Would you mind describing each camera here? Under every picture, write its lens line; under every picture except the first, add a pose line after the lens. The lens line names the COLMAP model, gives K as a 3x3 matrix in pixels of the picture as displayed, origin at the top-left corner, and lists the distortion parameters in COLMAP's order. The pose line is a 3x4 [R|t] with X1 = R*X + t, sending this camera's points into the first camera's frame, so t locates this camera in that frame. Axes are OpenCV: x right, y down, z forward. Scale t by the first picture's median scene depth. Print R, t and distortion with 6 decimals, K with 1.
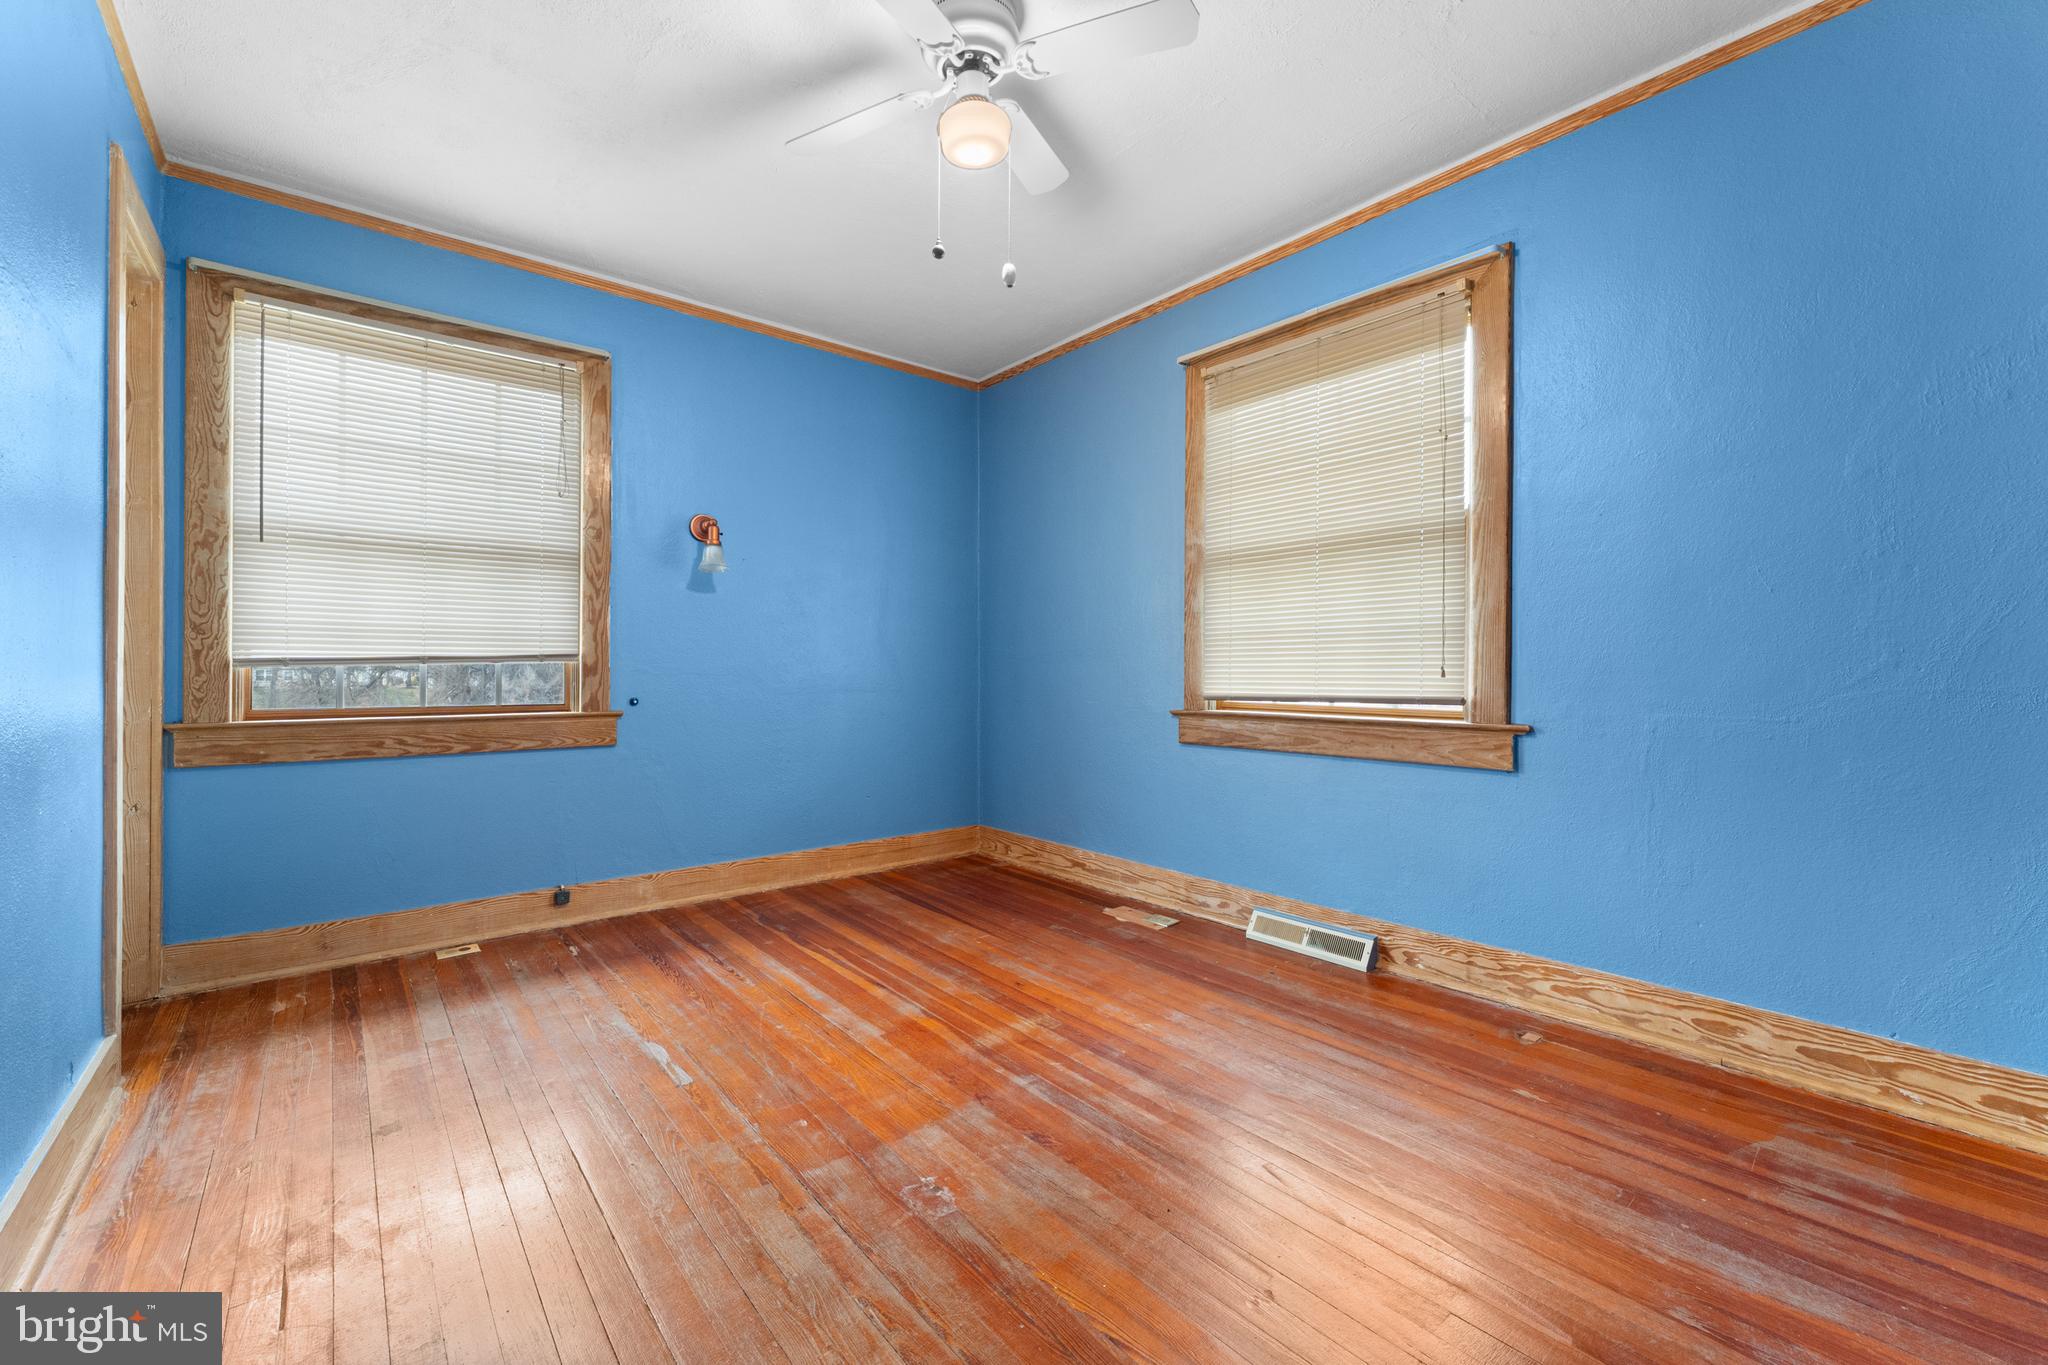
lens RADIAL K [[826.5, 0, 1024.8], [0, 826.5, 673.3], [0, 0, 1]] dist [-0.000211, -0.000392]
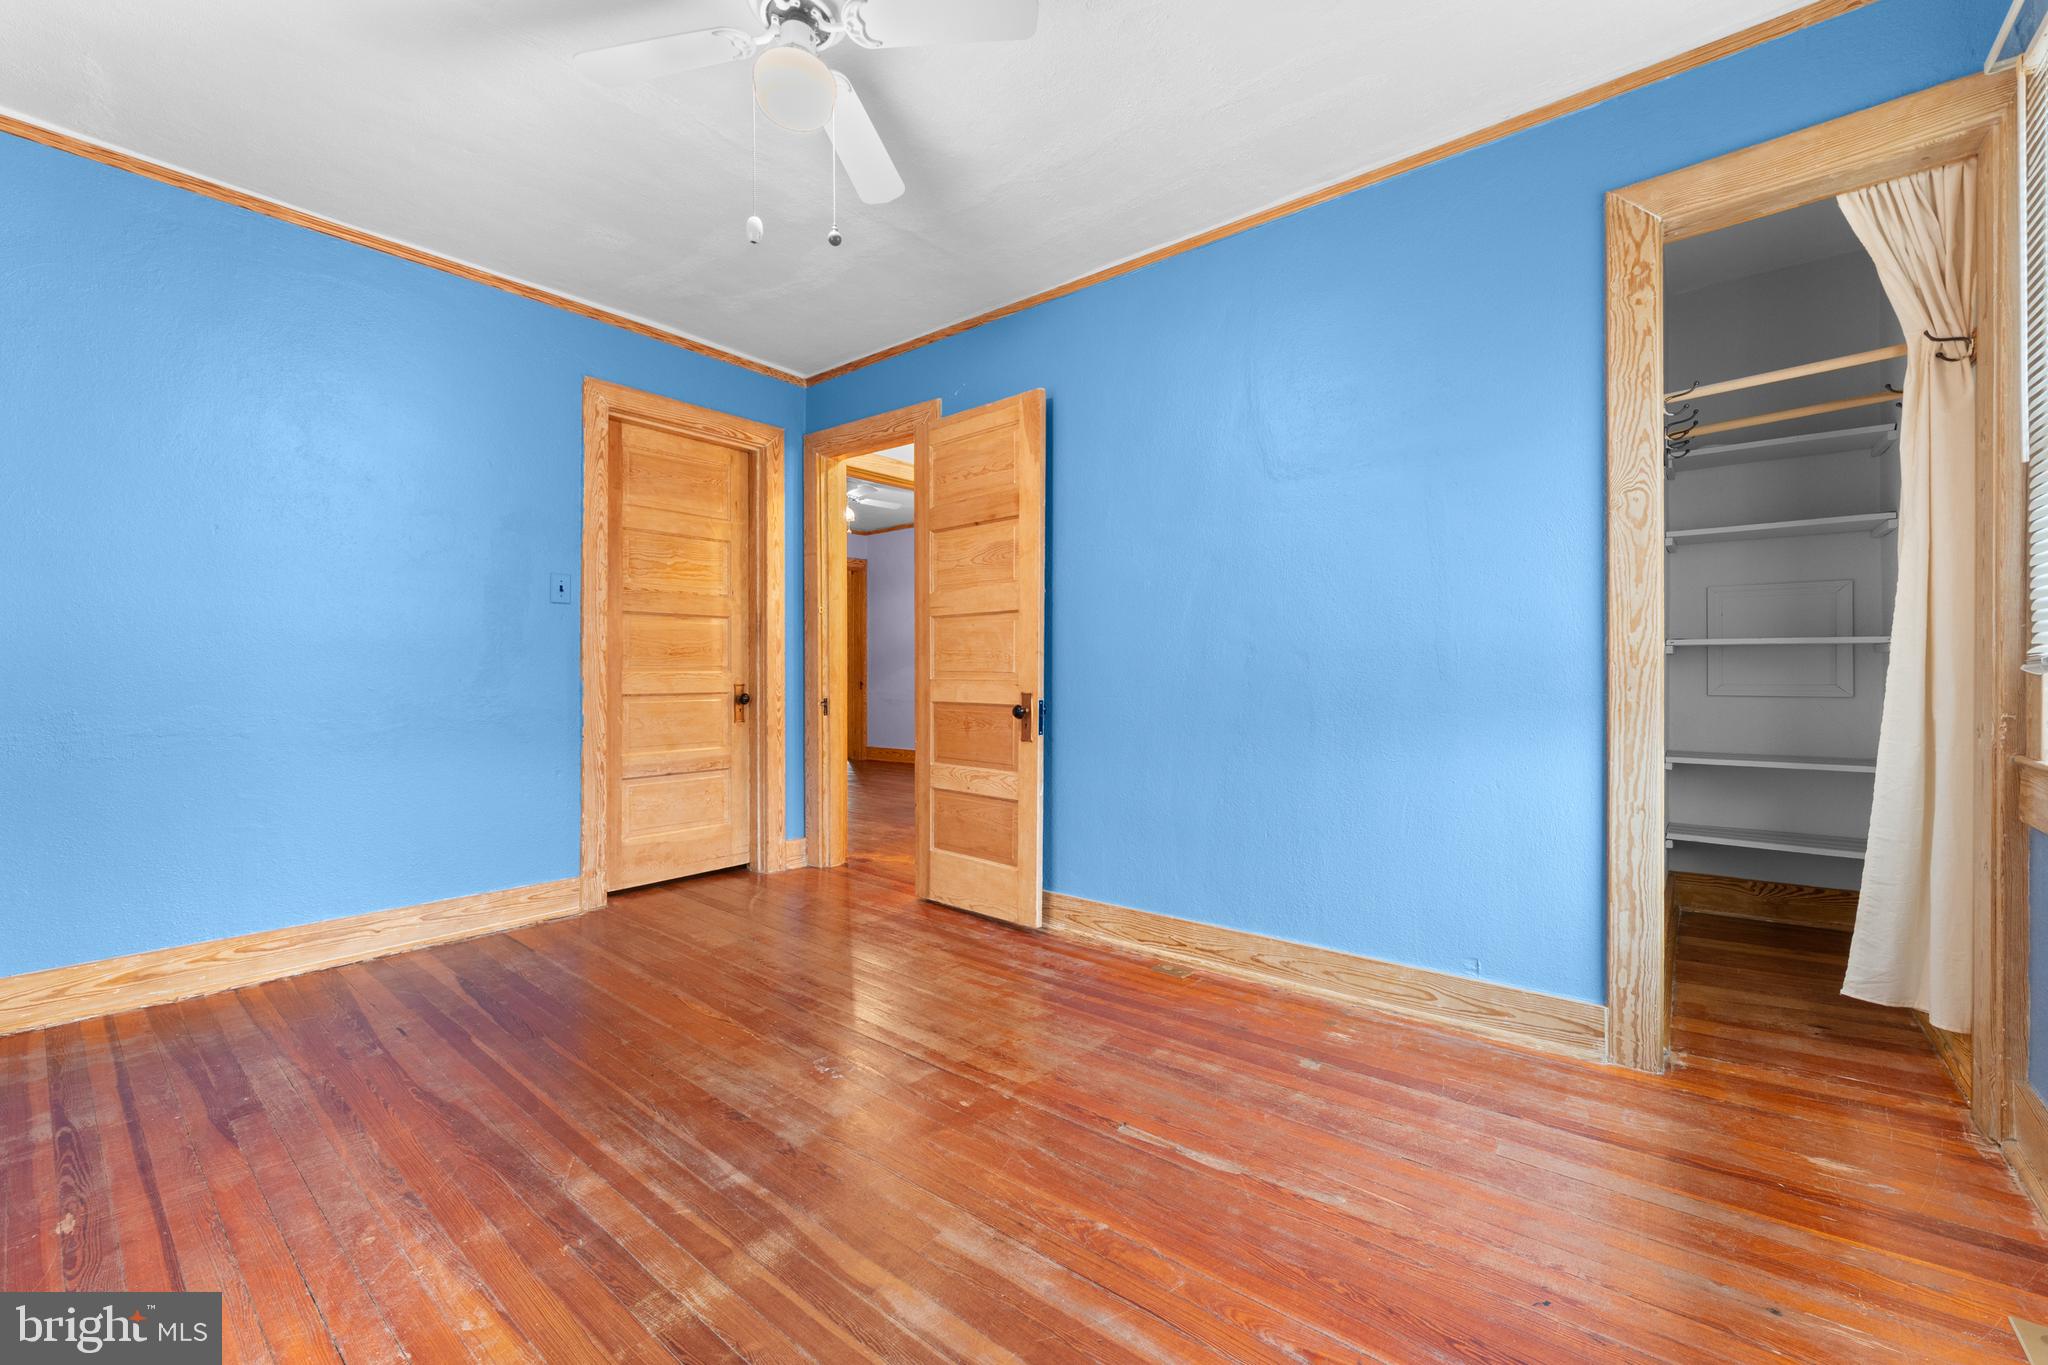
lens RADIAL K [[826.5, 0, 1023.3], [0, 826.5, 676.7], [0, 0, 1]] dist [-0.000211, -0.000392]
pose [[-0.982480, 0.003802, -0.186327, -0.127990], [0.001641, 0.999930, 0.011747, -0.015217], [0.186358, 0.011235, -0.982418, 1.794190]]
